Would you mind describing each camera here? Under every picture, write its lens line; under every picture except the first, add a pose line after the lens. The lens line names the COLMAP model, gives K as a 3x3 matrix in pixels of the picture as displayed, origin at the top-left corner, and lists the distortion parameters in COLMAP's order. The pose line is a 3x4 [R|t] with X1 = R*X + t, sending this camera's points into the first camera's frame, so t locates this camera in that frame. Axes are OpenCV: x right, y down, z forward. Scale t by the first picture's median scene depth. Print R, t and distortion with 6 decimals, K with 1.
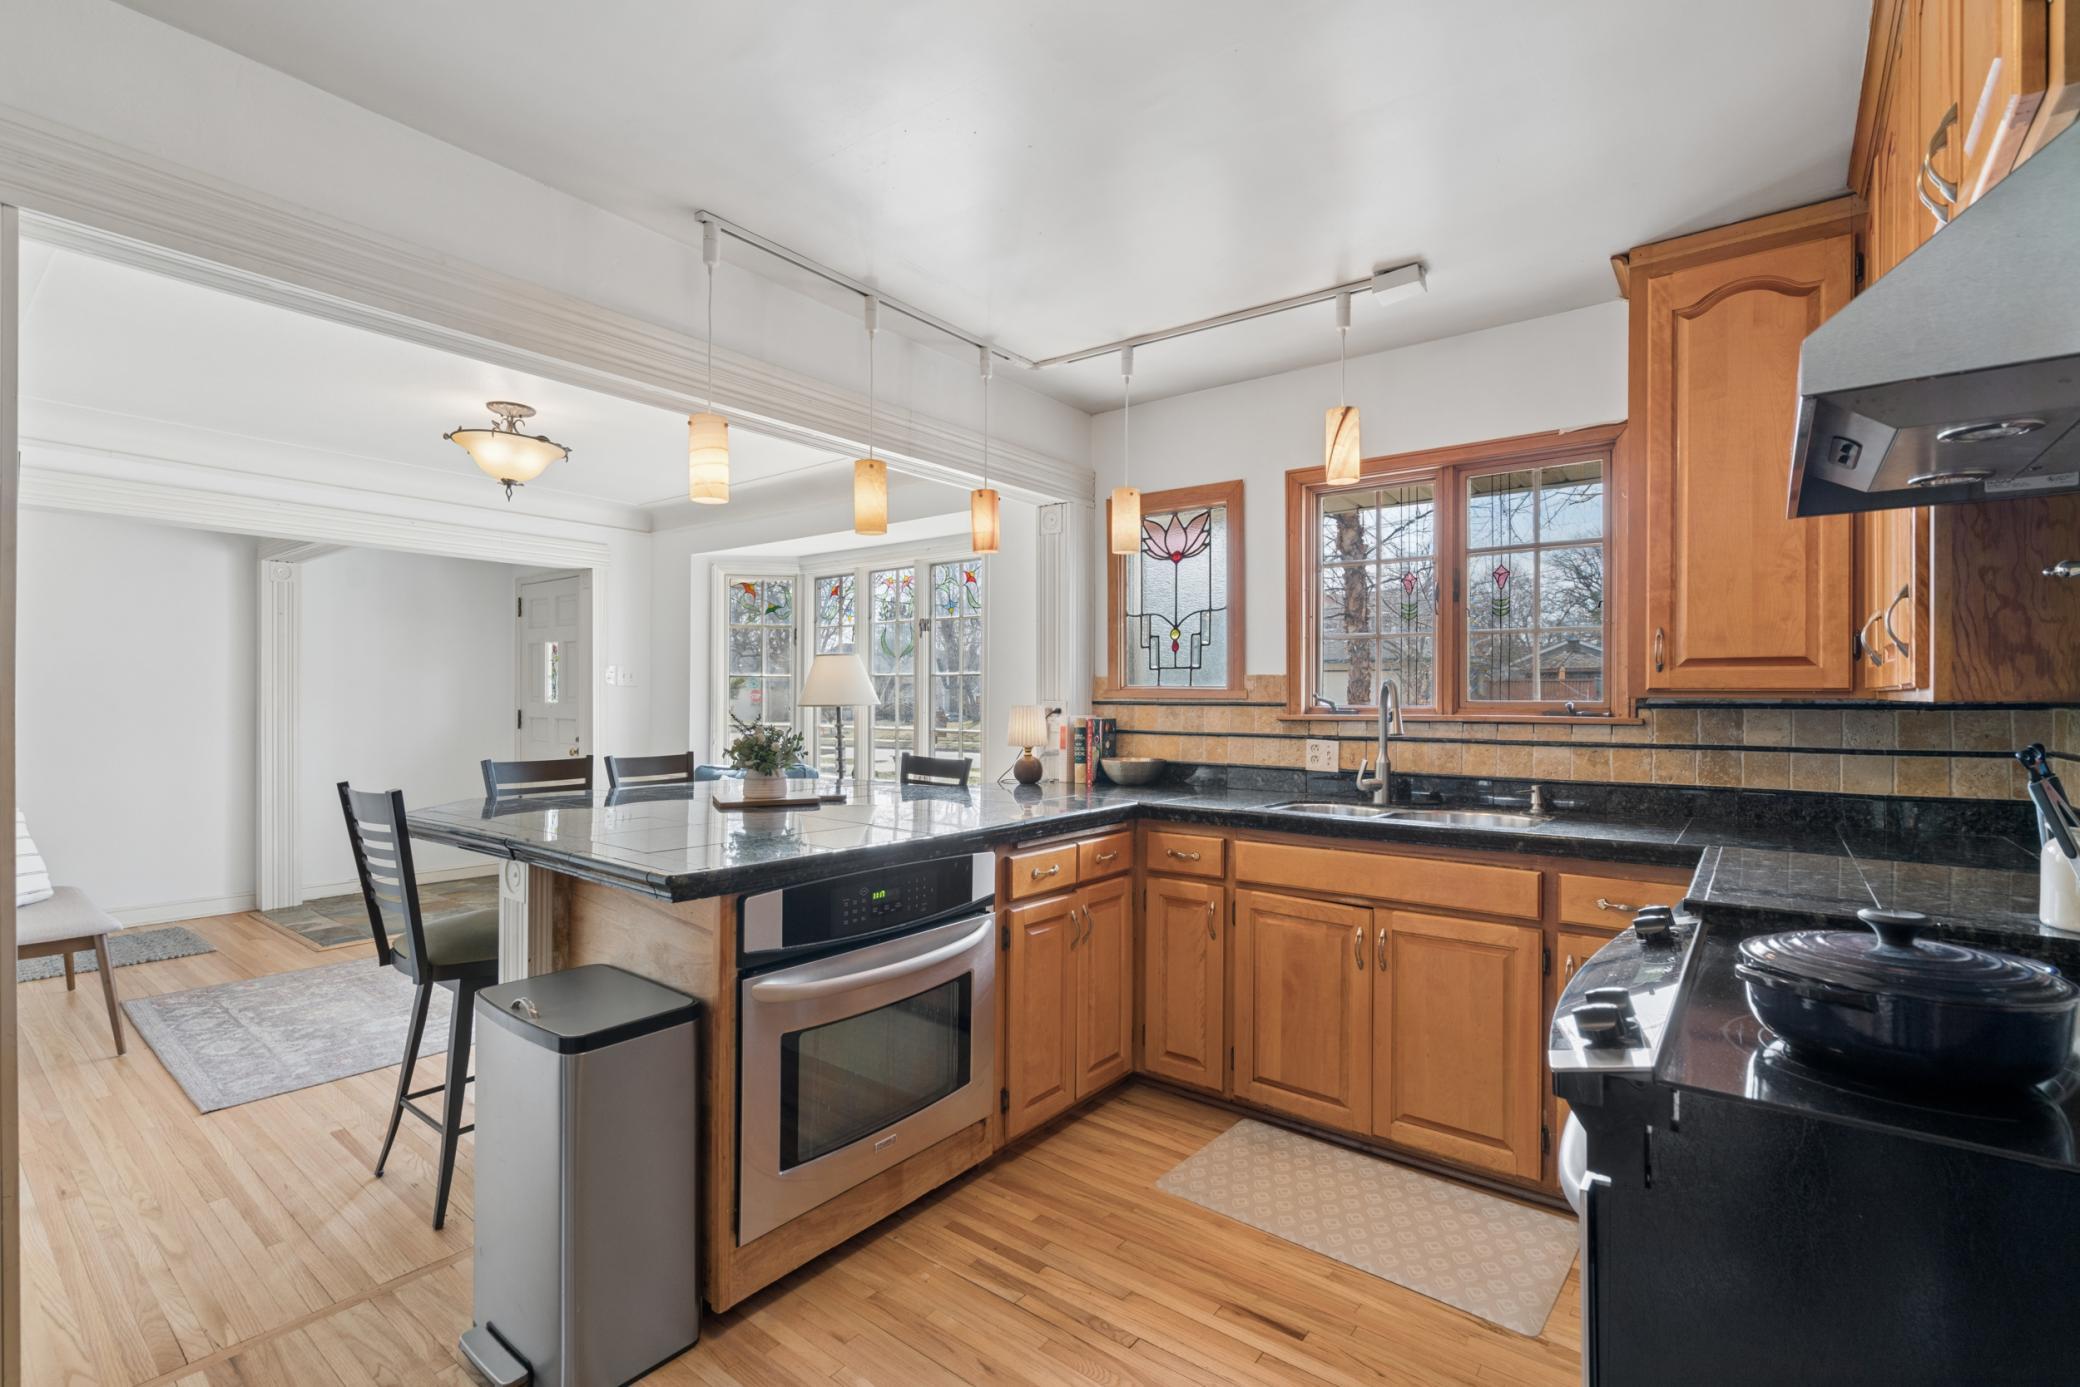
lens RADIAL K [[945.2, 0, 1039.1], [0, 945.2, 693.4], [0, 0, 1]] dist [-0.007511, 0.002171]
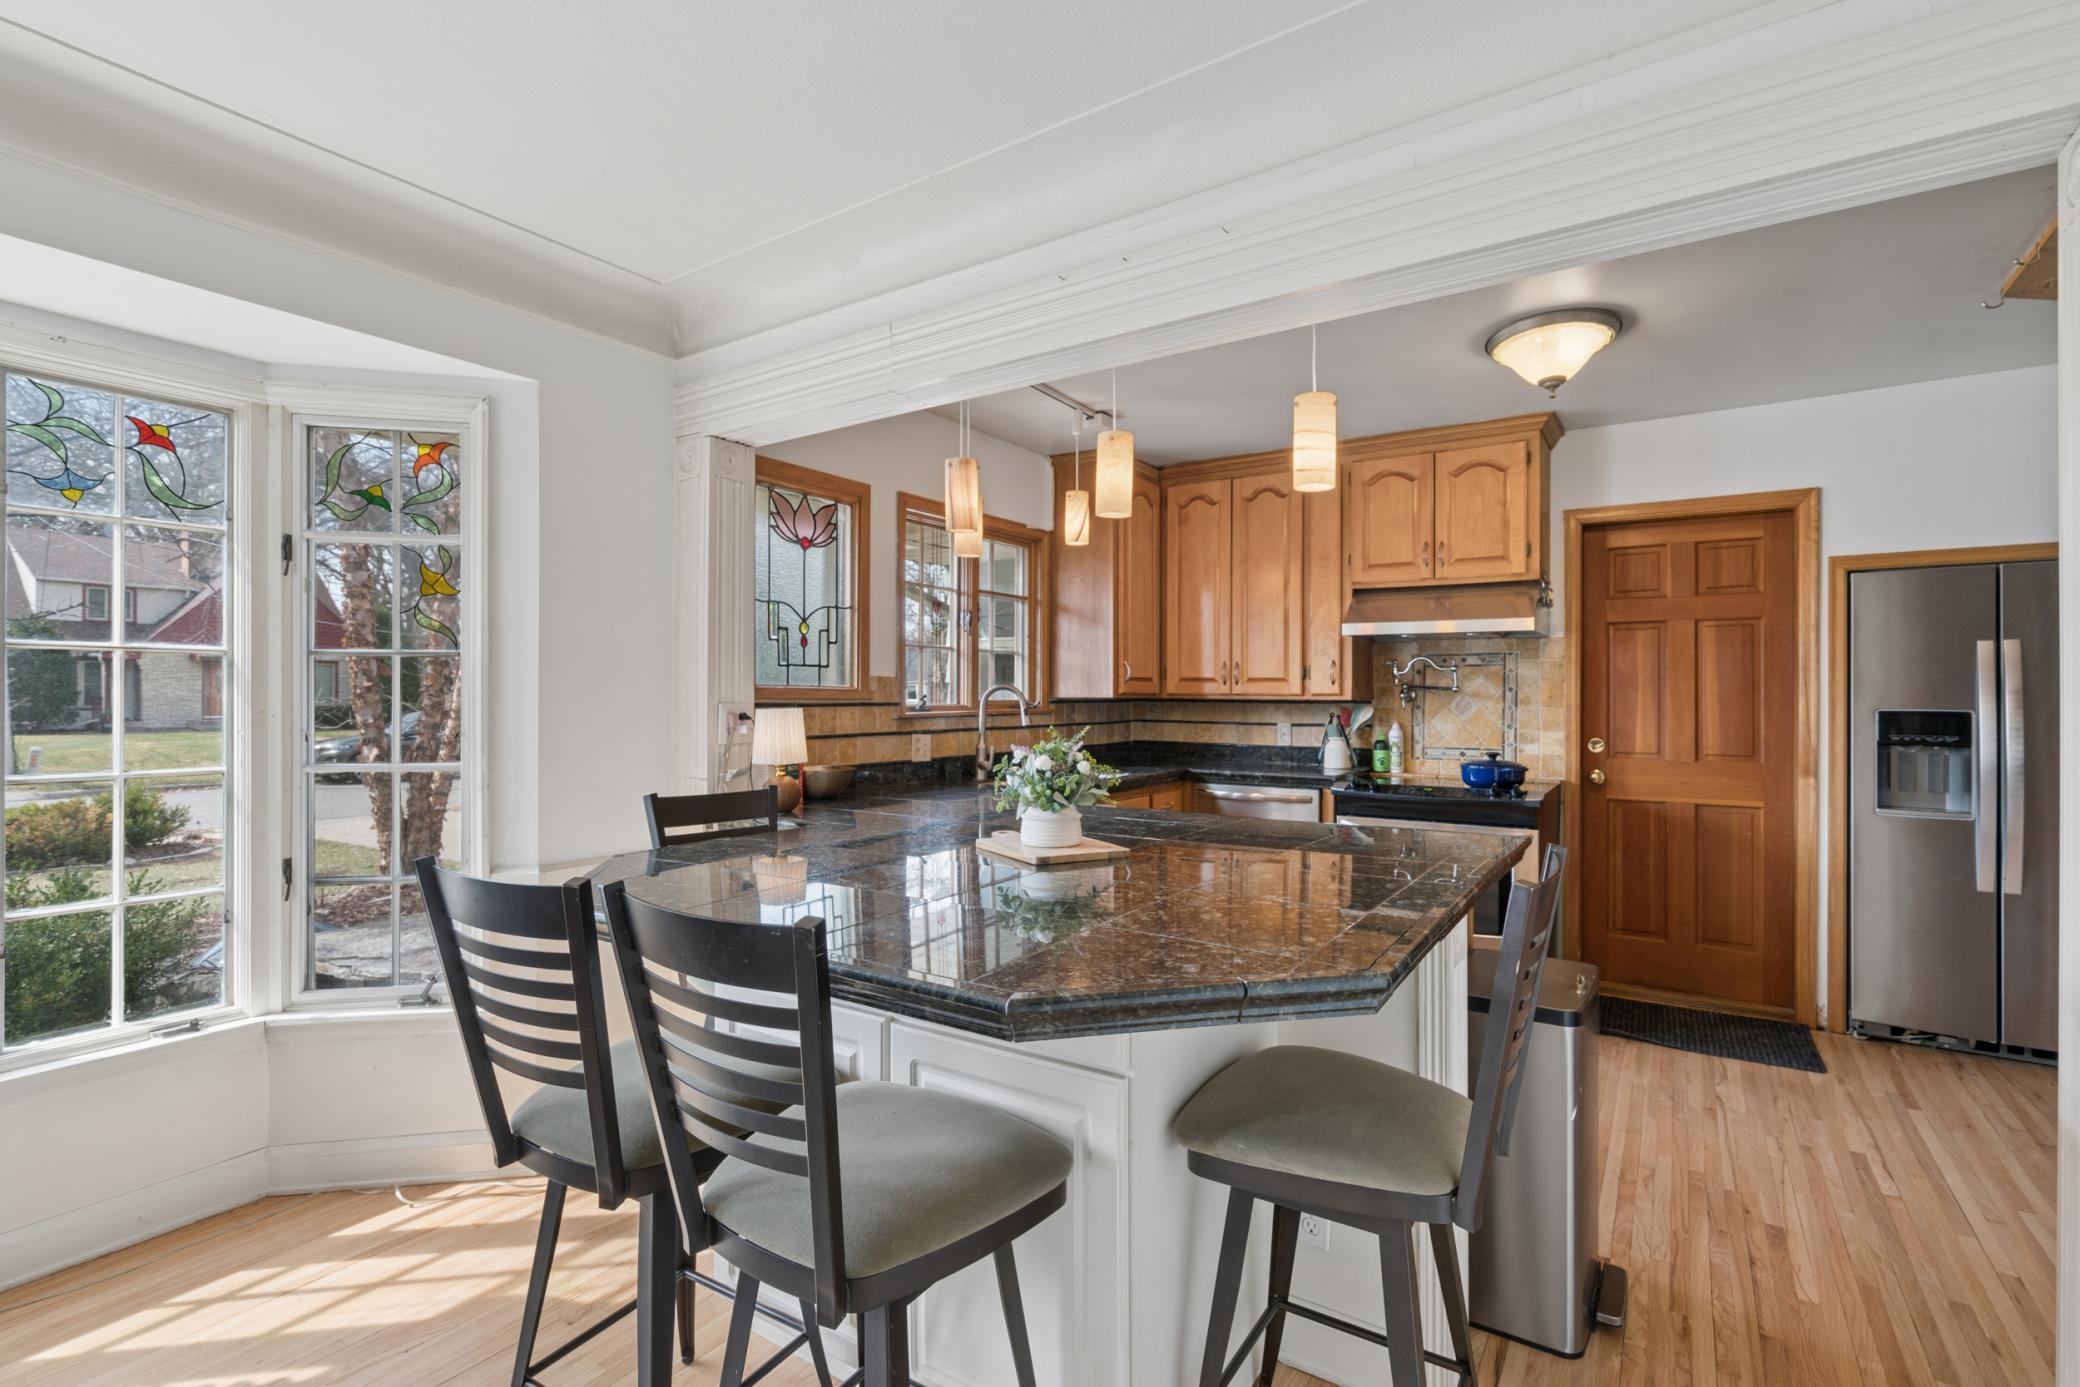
lens RADIAL K [[945.2, 0, 1052.9], [0, 945.2, 689.2], [0, 0, 1]] dist [-0.007511, 0.002171]
pose [[-0.081278, -0.000110, 0.996691, -0.793673], [-0.010261, 0.999947, -0.000727, -0.005929], [-0.996639, -0.010286, -0.081275, 0.850946]]
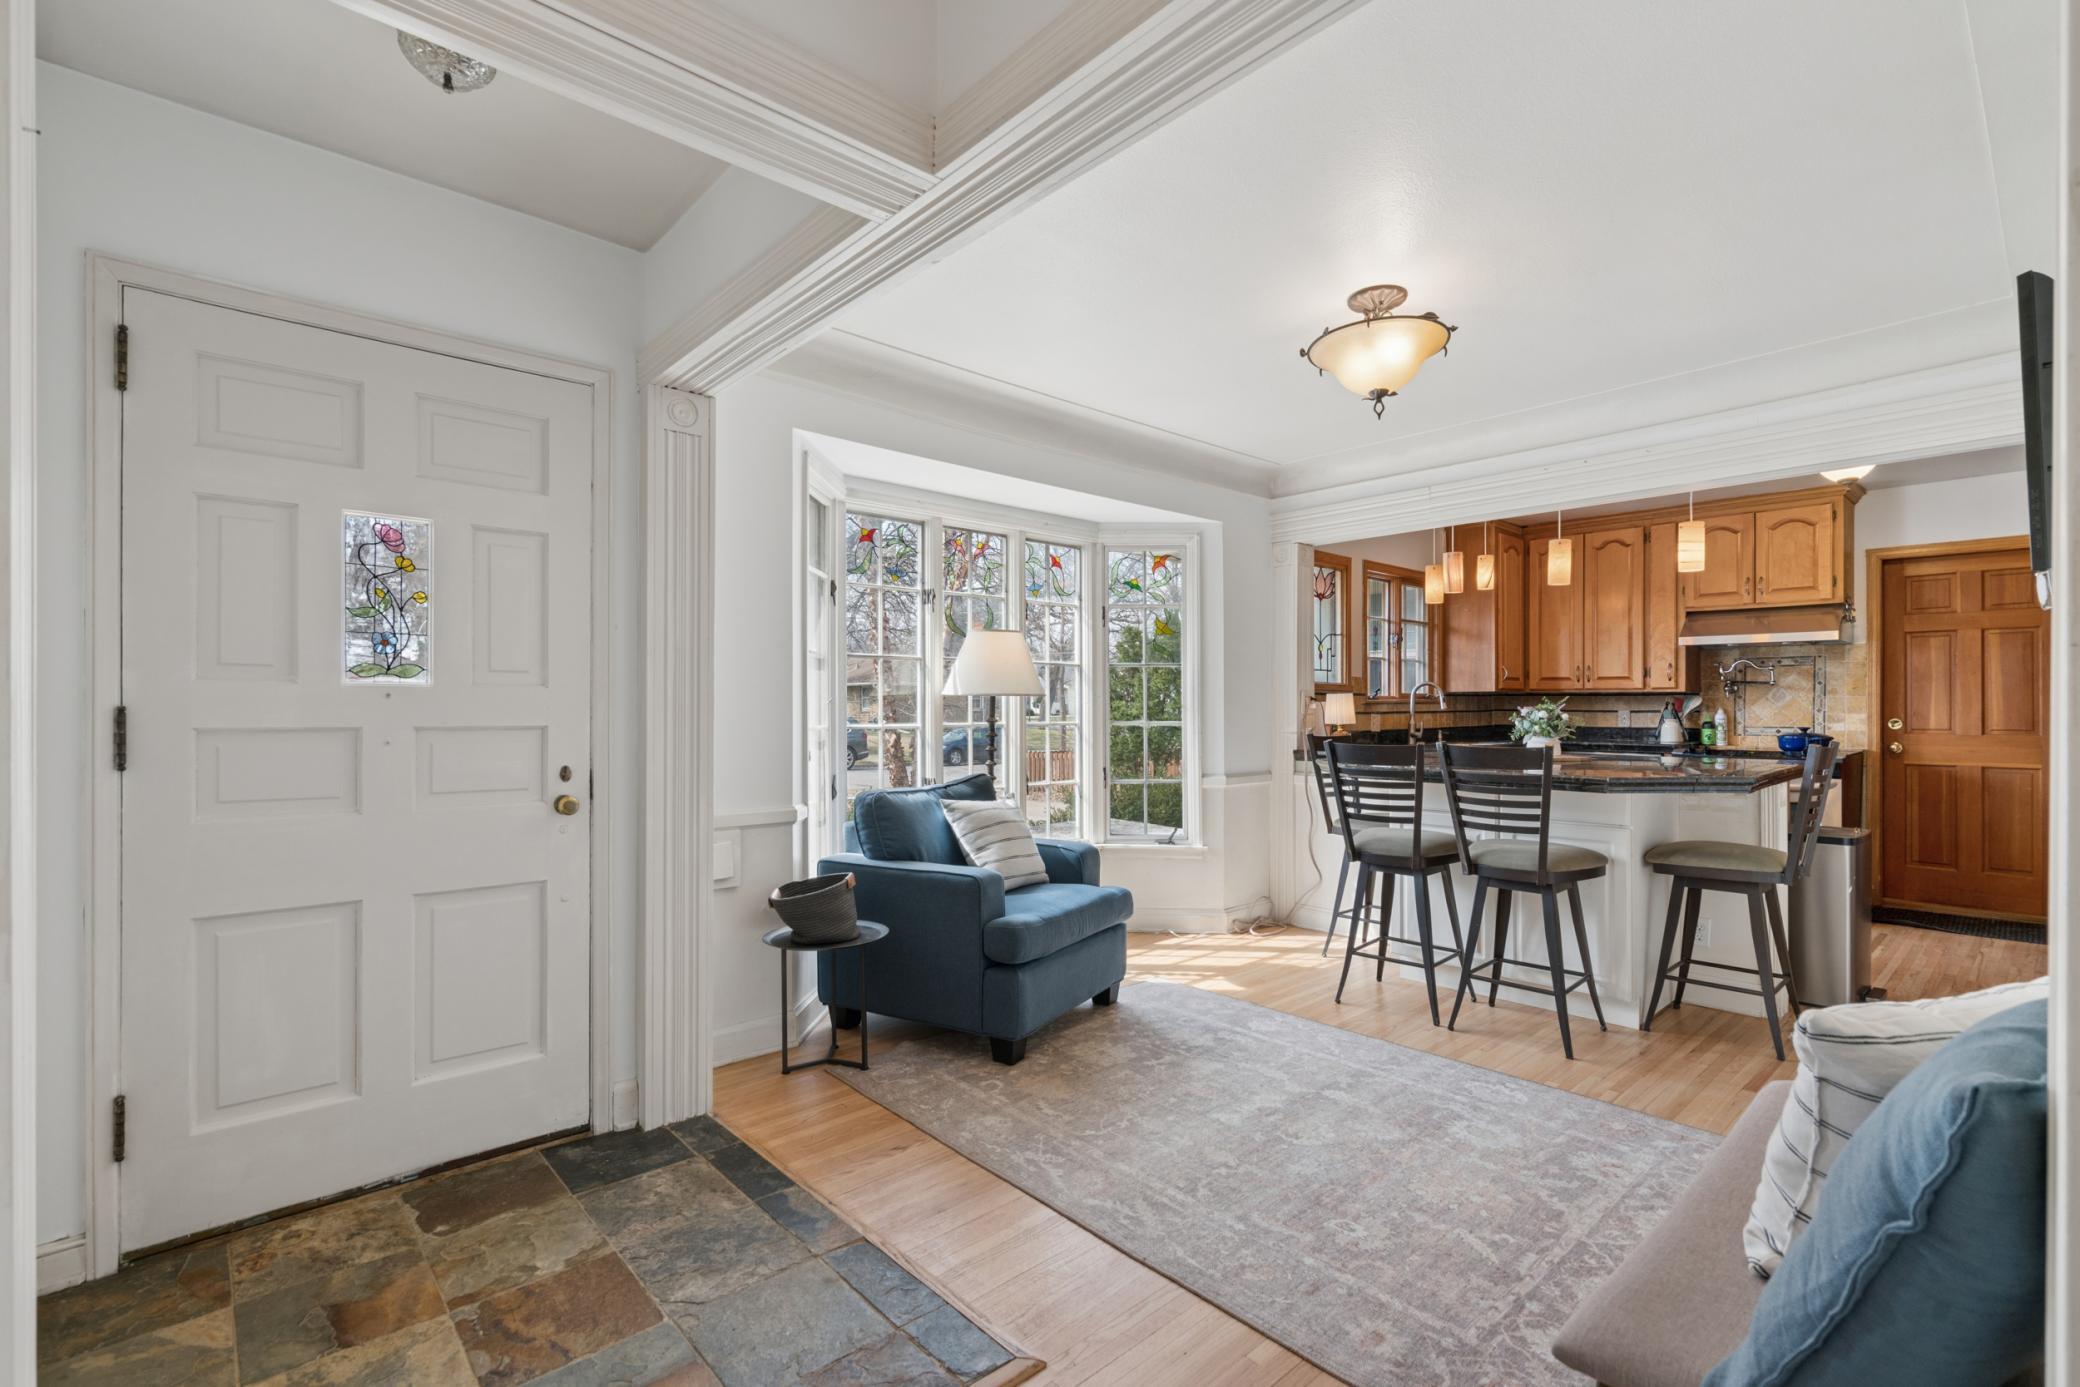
lens RADIAL K [[945.2, 0, 1031.2], [0, 945.2, 704.8], [0, 0, 1]] dist [-0.007511, 0.002171]
pose [[0.172215, -0.005100, 0.985046, -1.451597], [-0.006215, 0.999961, 0.006264, 0.022451], [-0.985040, -0.007201, 0.172177, 1.218348]]
